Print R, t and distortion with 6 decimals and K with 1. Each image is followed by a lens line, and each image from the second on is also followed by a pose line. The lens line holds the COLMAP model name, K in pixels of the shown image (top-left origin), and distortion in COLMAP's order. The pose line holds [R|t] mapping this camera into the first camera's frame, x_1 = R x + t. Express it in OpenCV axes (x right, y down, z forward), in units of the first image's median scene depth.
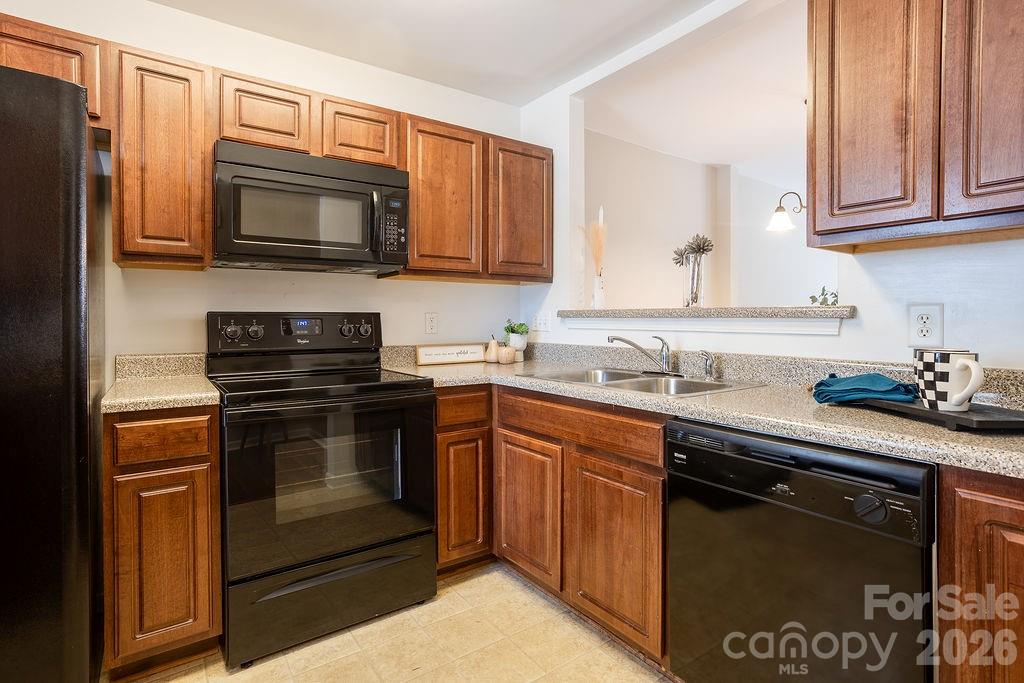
lens RADIAL K [[508.1, 0, 491.2], [0, 508.1, 324.6], [0, 0, 1]] dist [-0.045920, 0.035812]
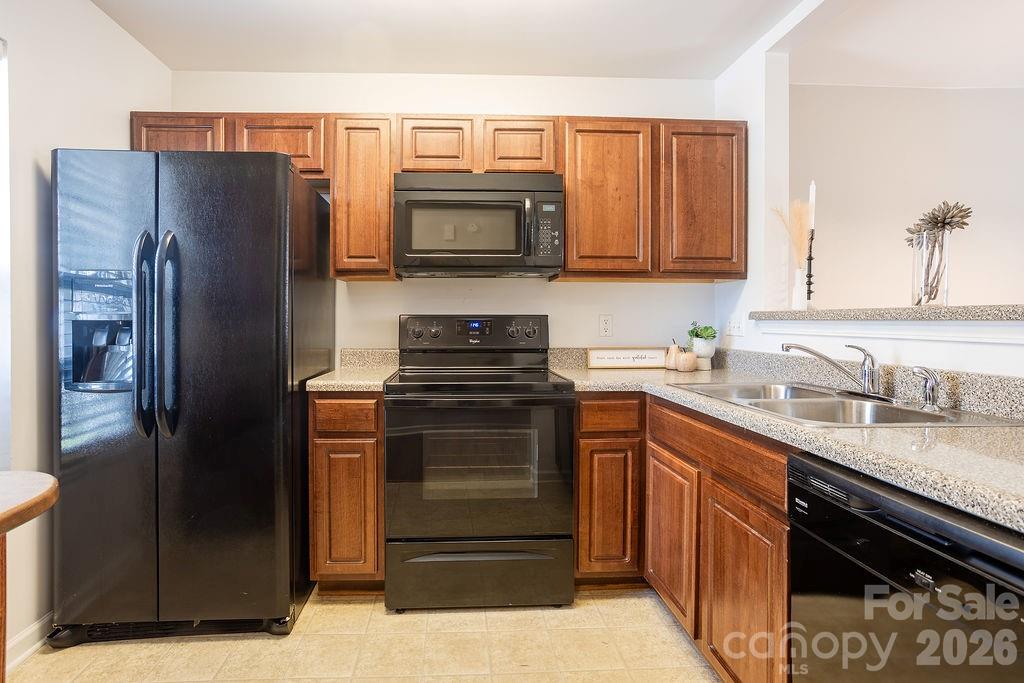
lens RADIAL K [[508.1, 0, 491.2], [0, 508.1, 324.6], [0, 0, 1]] dist [-0.045920, 0.035812]
pose [[0.848172, 0.005545, -0.529693, 0.262143], [-0.007618, 0.999969, -0.001729, -0.001715], [0.529667, 0.005502, 0.848188, 0.079358]]
